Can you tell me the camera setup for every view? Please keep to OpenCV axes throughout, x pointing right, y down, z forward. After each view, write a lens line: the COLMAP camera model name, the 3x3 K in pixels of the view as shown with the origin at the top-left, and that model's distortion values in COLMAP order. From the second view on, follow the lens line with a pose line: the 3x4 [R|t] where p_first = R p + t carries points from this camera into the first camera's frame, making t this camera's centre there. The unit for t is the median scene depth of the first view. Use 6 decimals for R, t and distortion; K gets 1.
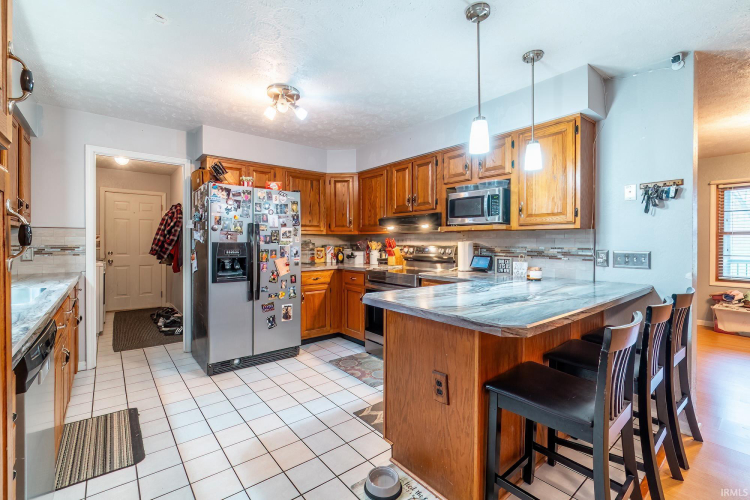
lens RADIAL K [[331.2, 0, 368.5], [0, 331.2, 248.4], [0, 0, 1]] dist [-0.000728, 0.000256]
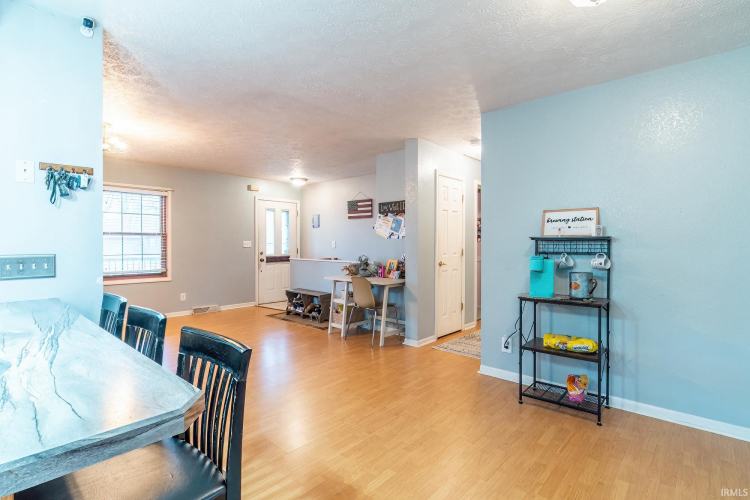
lens RADIAL K [[367.0, 0, 375.0], [0, 367.0, 250.0], [0, 0, 1]] dist [-0.000729, -0.000104]
pose [[-0.167613, -0.017149, 0.985704, -0.106209], [0.015658, 0.999676, 0.020055, -0.005390], [-0.985728, 0.018796, -0.167291, 0.412354]]
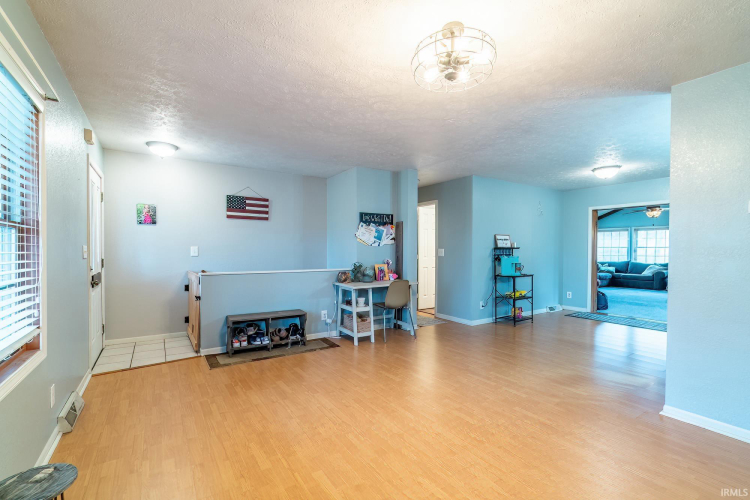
lens RADIAL K [[331.2, 0, 368.5], [0, 331.2, 248.4], [0, 0, 1]] dist [-0.000728, 0.000256]
pose [[-0.995219, -0.003295, 0.097608, 1.838882], [-0.001917, 0.999897, 0.014210, -0.042229], [-0.097645, 0.013955, -0.995123, 2.161361]]
